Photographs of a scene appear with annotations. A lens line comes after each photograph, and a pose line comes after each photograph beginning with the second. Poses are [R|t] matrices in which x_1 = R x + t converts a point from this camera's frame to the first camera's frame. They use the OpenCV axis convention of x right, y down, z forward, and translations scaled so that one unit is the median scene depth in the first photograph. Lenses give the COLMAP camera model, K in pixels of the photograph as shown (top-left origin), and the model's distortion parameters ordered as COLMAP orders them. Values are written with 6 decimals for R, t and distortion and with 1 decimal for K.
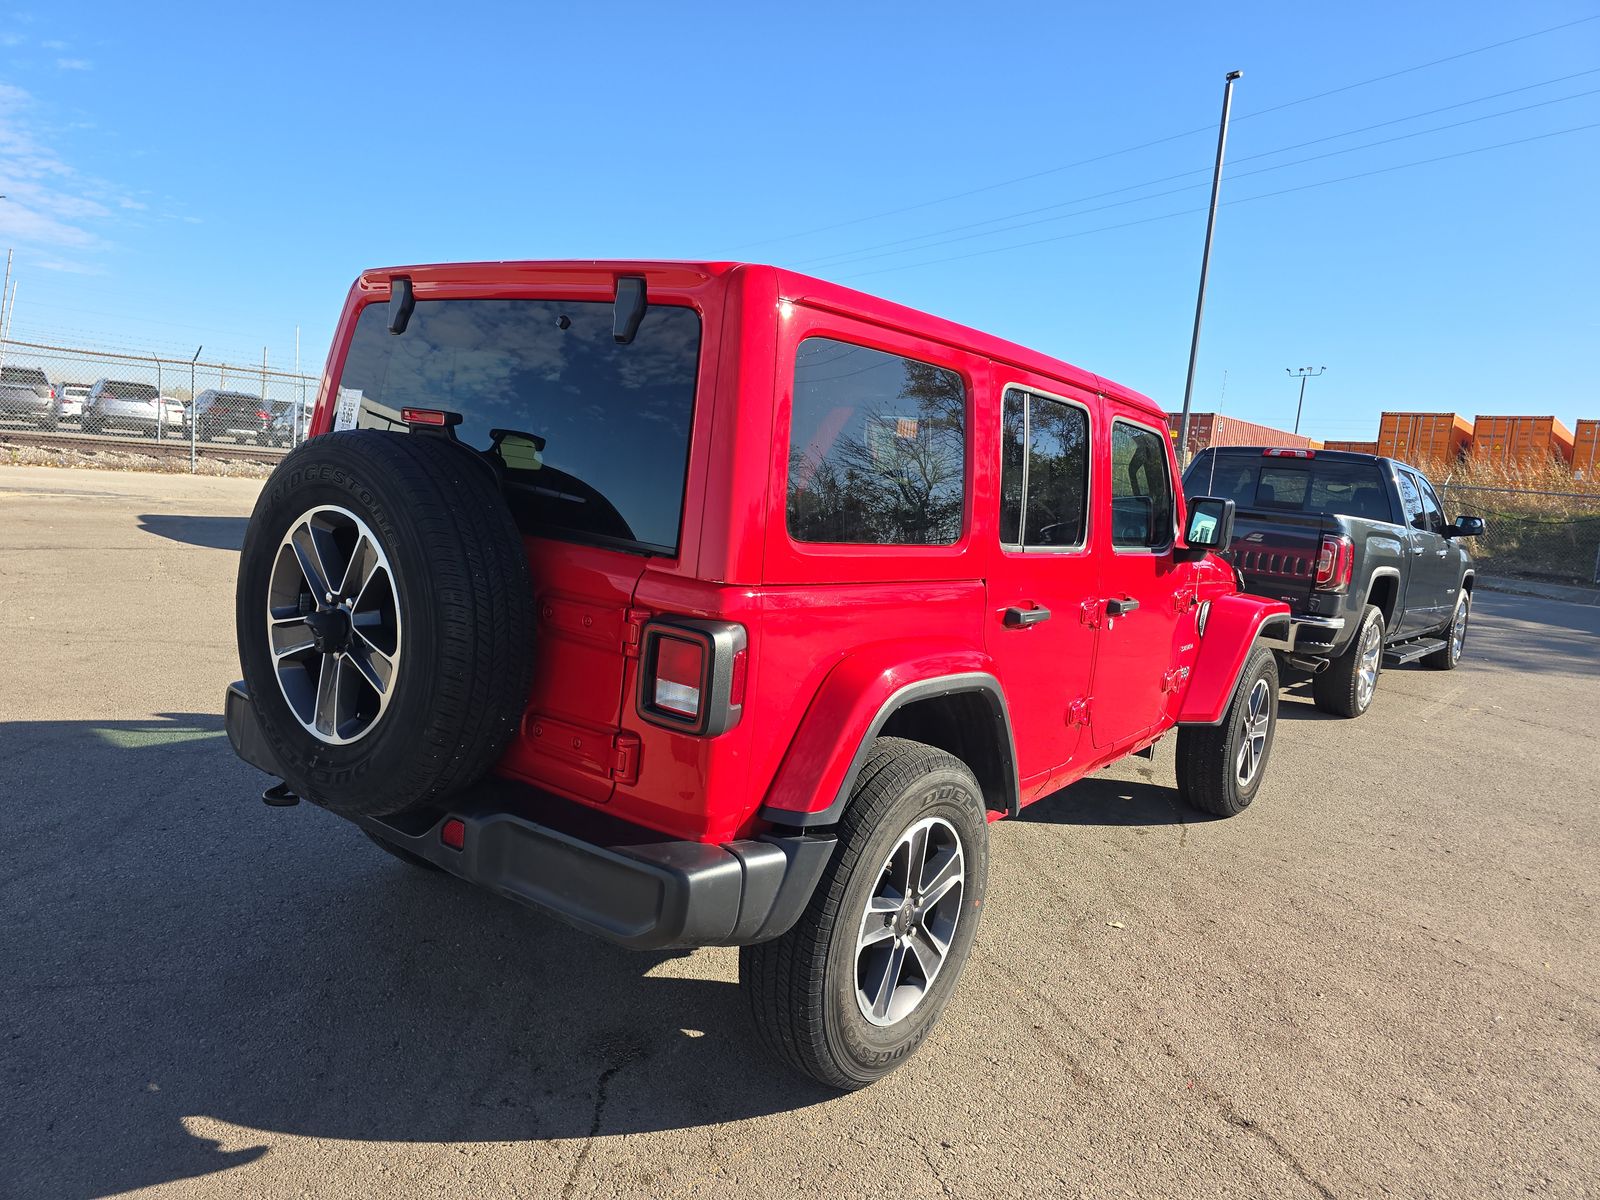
lens RADIAL K [[1087.6, 0, 797.9], [0, 1087.6, 602.8], [0, 0, 1]] dist [0.054639, -0.042925]
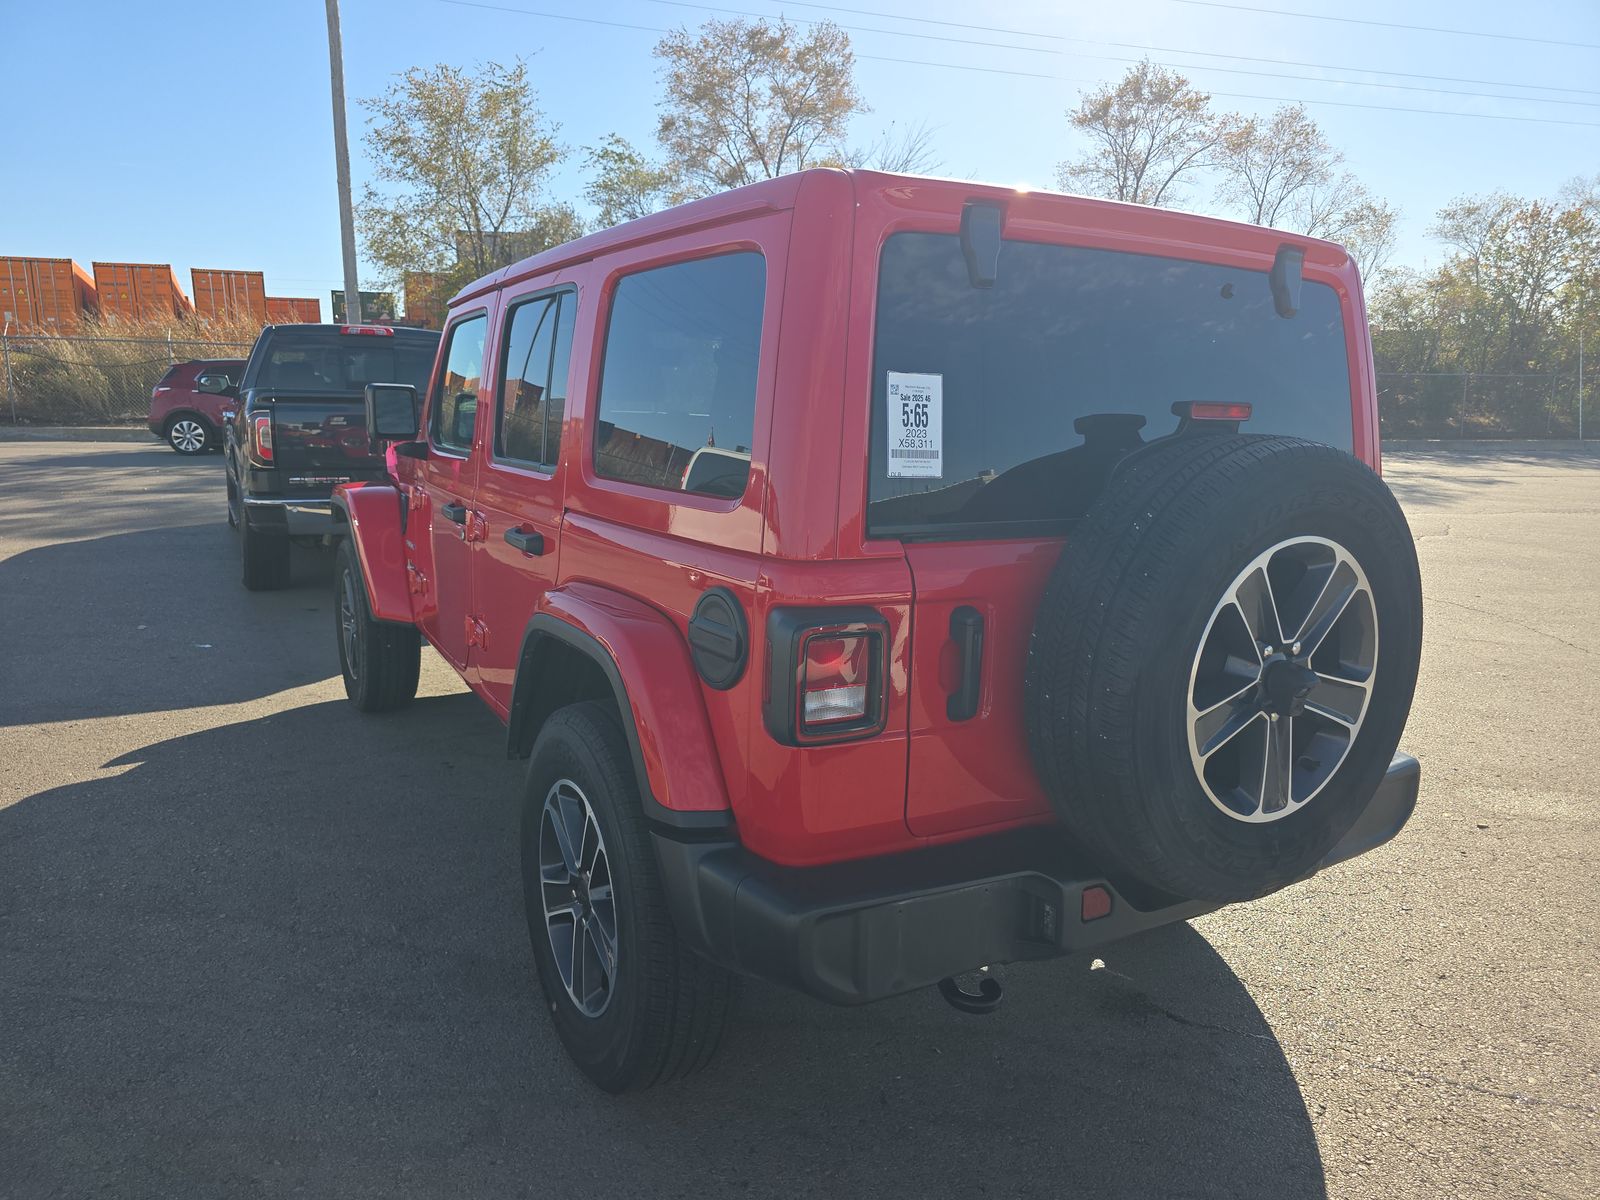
lens RADIAL K [[1087.6, 0, 773.8], [0, 1087.6, 596.6], [0, 0, 1]] dist [0.054639, -0.042925]
pose [[0.389671, -0.257759, 0.884147, -1.253733], [0.137457, 0.965559, 0.220912, -0.268096], [-0.910638, 0.035449, 0.411681, 0.985726]]
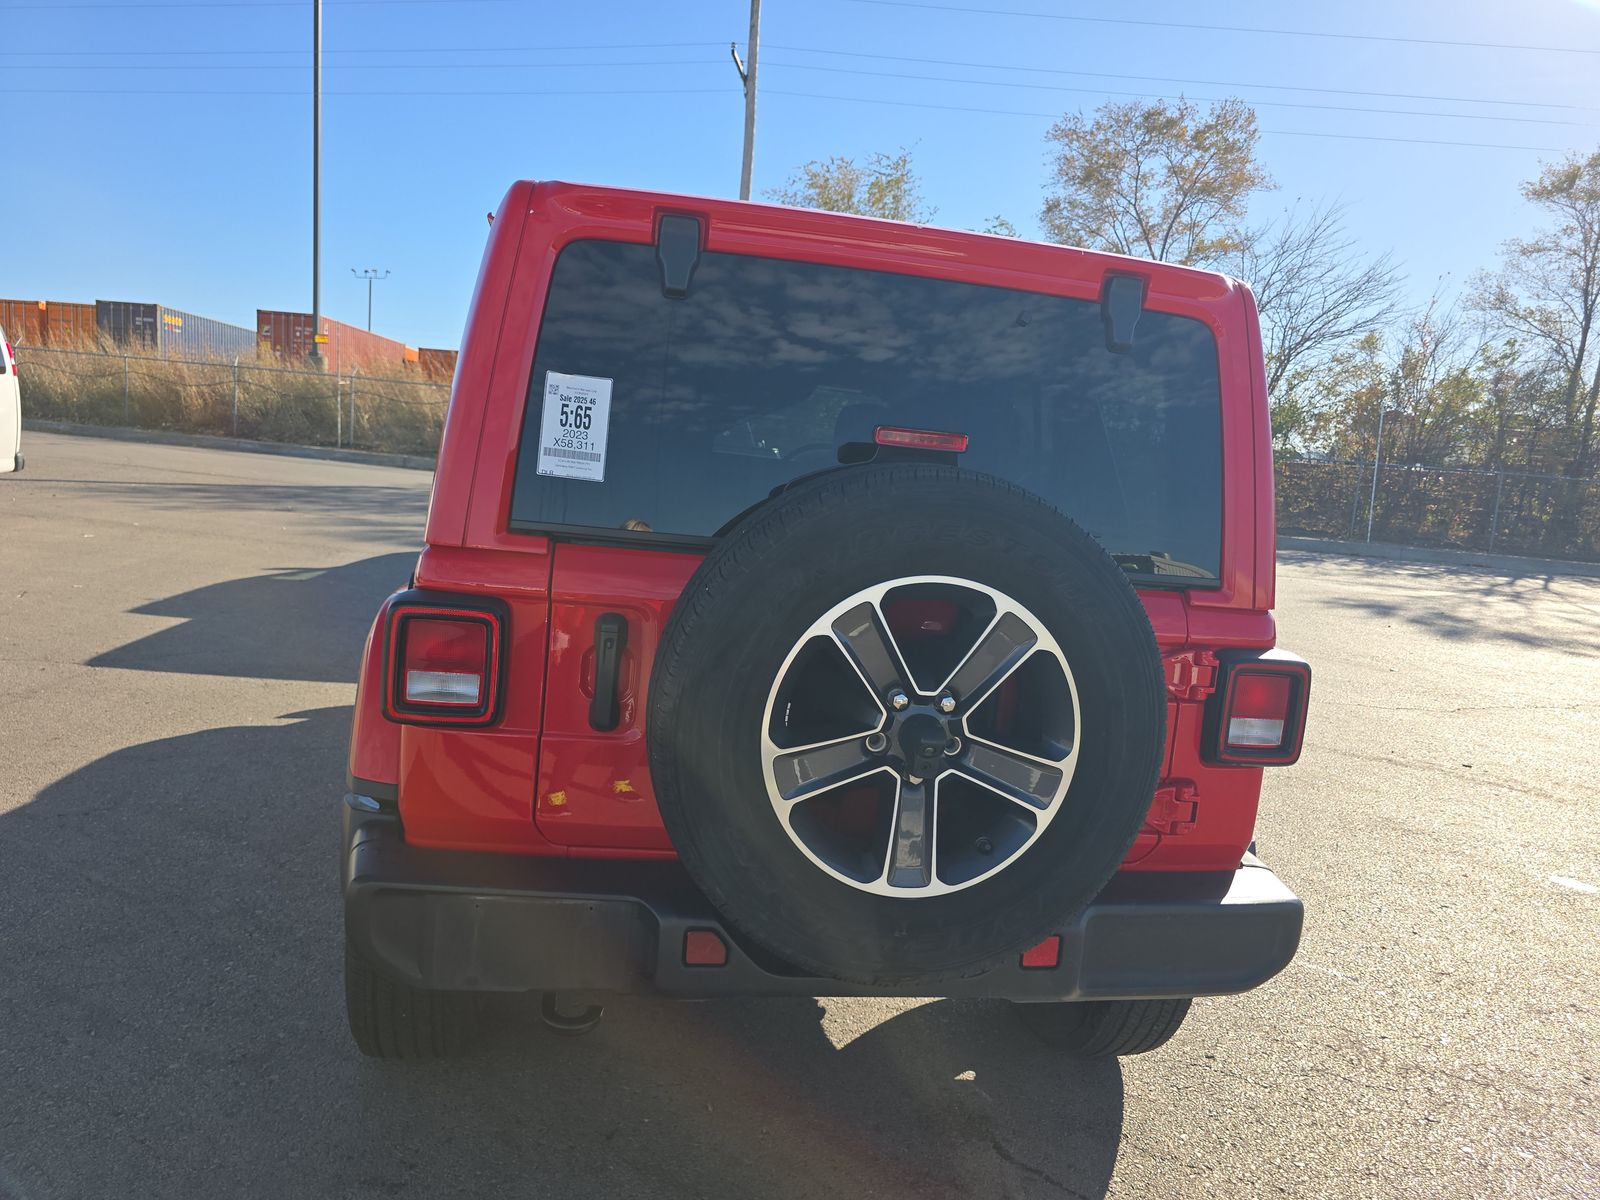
lens RADIAL K [[1087.6, 0, 789.6], [0, 1087.6, 594.1], [0, 0, 1]] dist [0.054639, -0.042925]
pose [[0.691492, -0.132858, 0.710061, -0.962819], [0.074641, 0.990821, 0.112702, -0.158347], [-0.718517, -0.024933, 0.695062, 0.552634]]
